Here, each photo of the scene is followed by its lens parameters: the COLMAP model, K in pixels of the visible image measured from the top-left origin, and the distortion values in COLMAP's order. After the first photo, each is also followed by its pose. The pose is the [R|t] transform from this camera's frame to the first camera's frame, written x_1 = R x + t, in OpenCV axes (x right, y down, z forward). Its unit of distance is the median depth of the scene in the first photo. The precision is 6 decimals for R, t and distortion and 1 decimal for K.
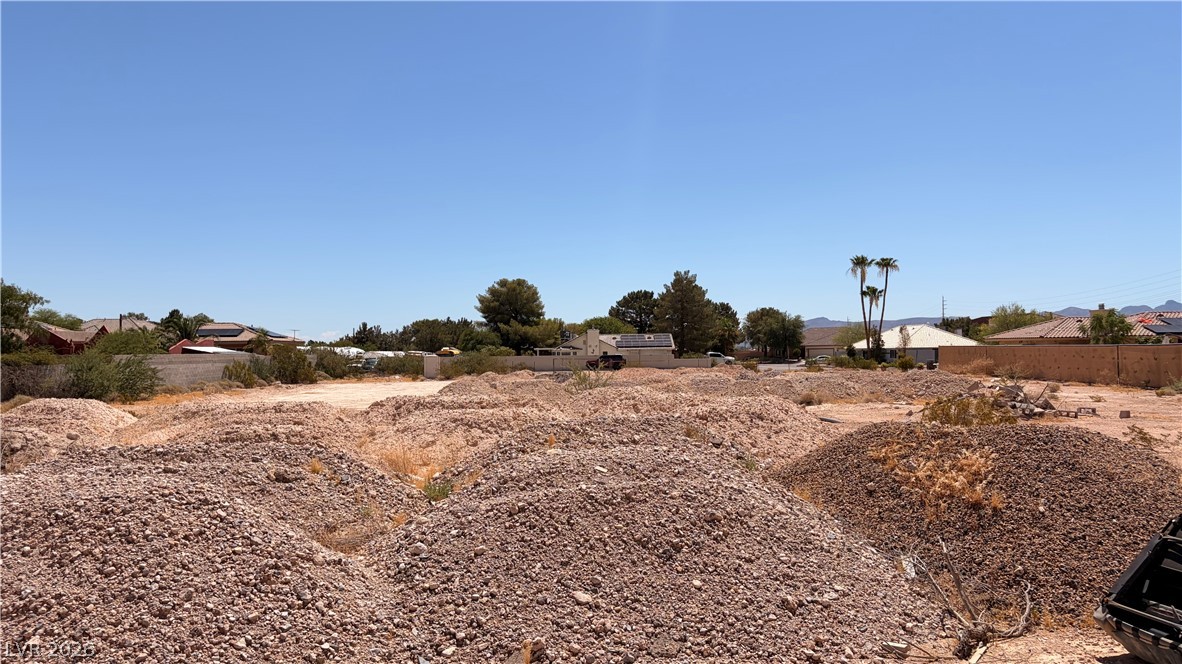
lens RADIAL K [[864.8, 0, 580.3], [0, 864.8, 336.5], [0, 0, 1]] dist [0.012229, -0.001952]
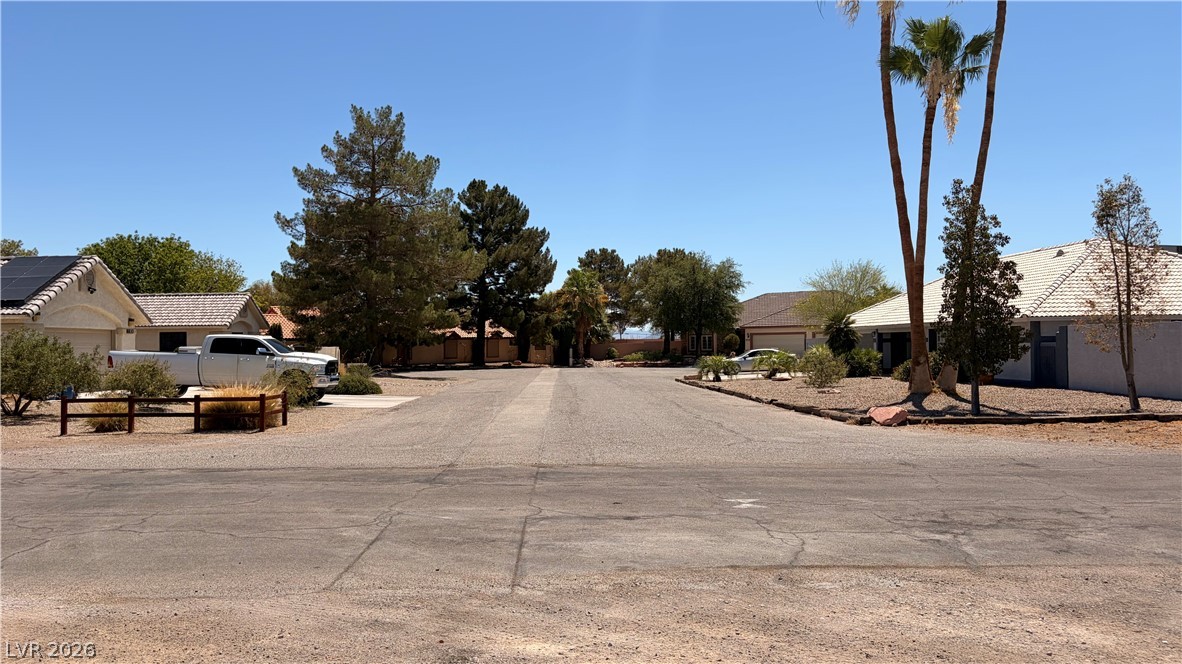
lens RADIAL K [[864.8, 0, 599.1], [0, 864.8, 333.3], [0, 0, 1]] dist [0.012229, -0.001952]
pose [[0.999671, 0.007001, 0.024681, 0.215805], [-0.007167, 0.999952, 0.006611, 0.014481], [-0.024634, -0.006785, 0.999674, 0.681349]]
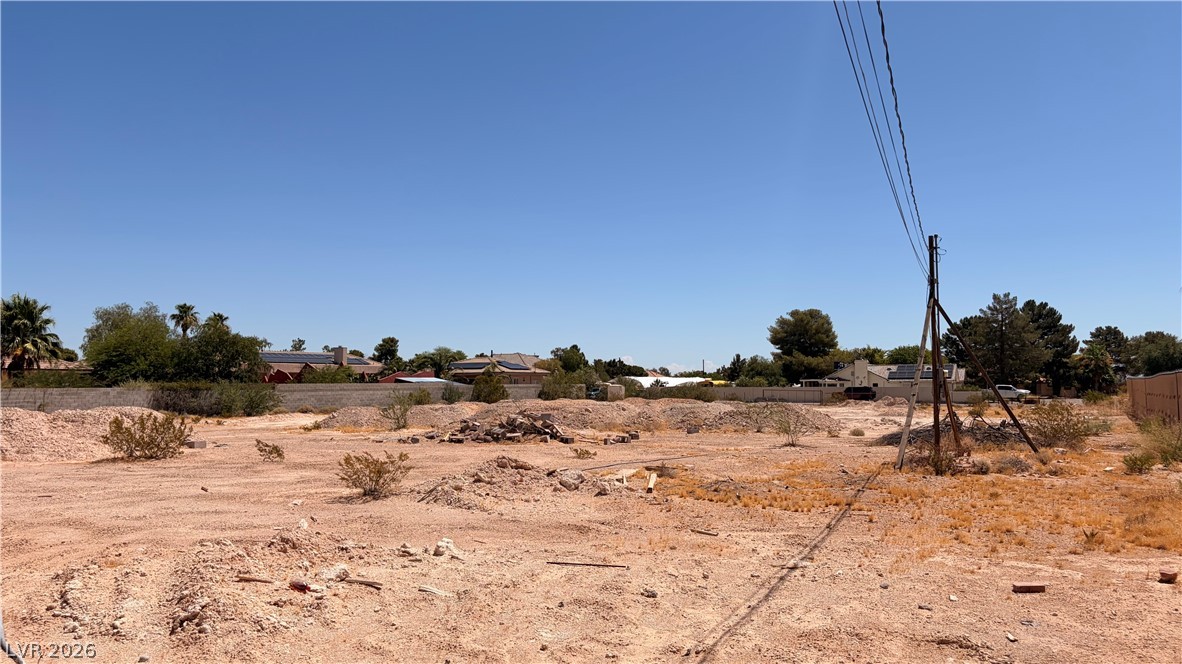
lens RADIAL K [[864.8, 0, 593.4], [0, 864.8, 336.1], [0, 0, 1]] dist [0.012229, -0.001952]
pose [[0.876114, -0.021747, -0.481612, 0.190797], [0.004773, 0.999324, -0.036441, -0.000748], [0.482080, 0.029628, 0.875626, 0.011113]]
